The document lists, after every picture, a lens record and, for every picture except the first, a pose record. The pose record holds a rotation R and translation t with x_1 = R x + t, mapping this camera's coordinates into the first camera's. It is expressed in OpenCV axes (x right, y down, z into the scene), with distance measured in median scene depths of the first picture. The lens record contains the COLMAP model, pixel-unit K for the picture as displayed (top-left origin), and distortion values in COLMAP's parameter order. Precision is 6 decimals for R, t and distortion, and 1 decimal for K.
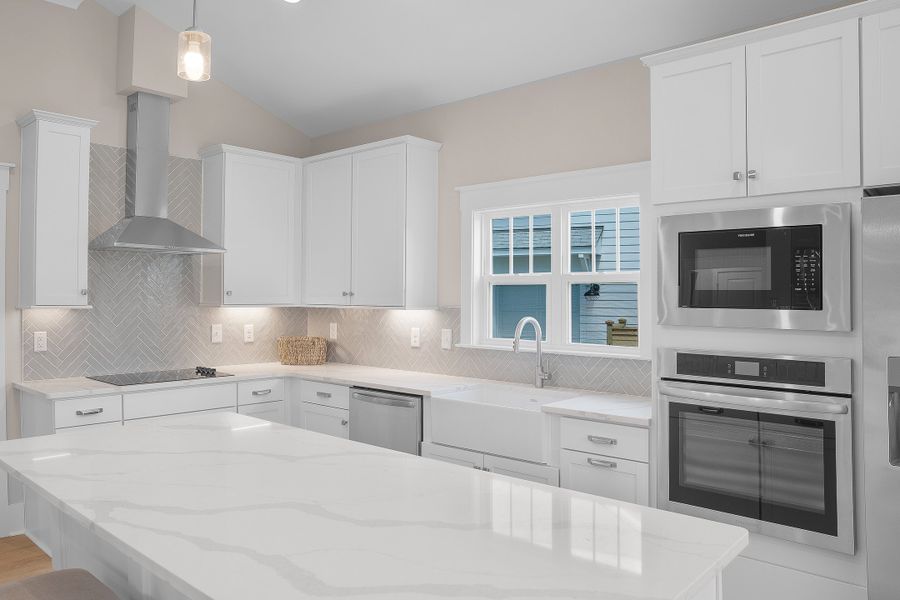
lens RADIAL K [[671.0, 0, 449.9], [0, 671.0, 296.9], [0, 0, 1]] dist [-0.005857, -0.001195]
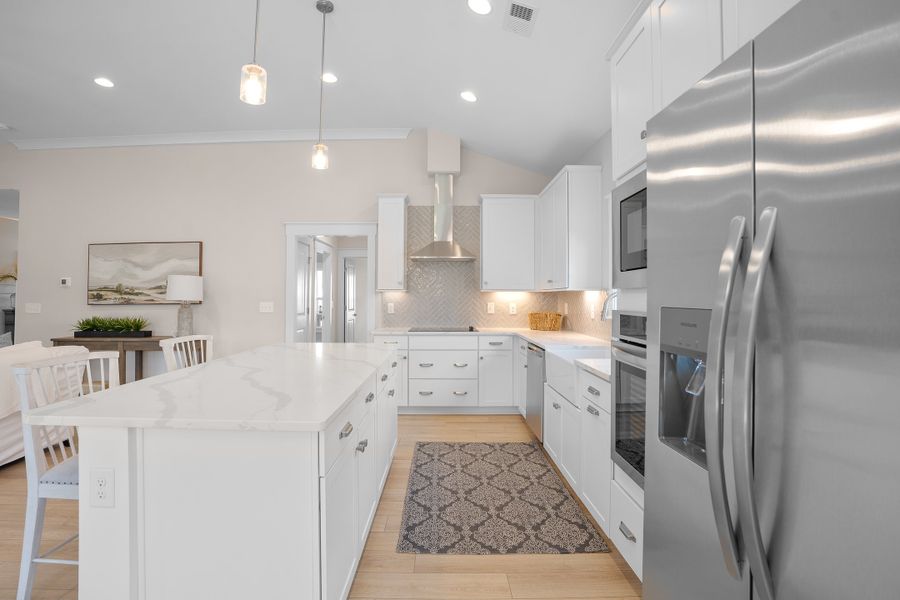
lens RADIAL K [[452.4, 0, 449.1], [0, 452.4, 299.9], [0, 0, 1]] dist [0.000431, -0.000001]
pose [[0.690369, -0.001552, -0.723456, 0.429544], [0.003955, 0.999991, 0.001628, 0.034626], [0.723447, -0.003985, 0.690369, 0.163601]]
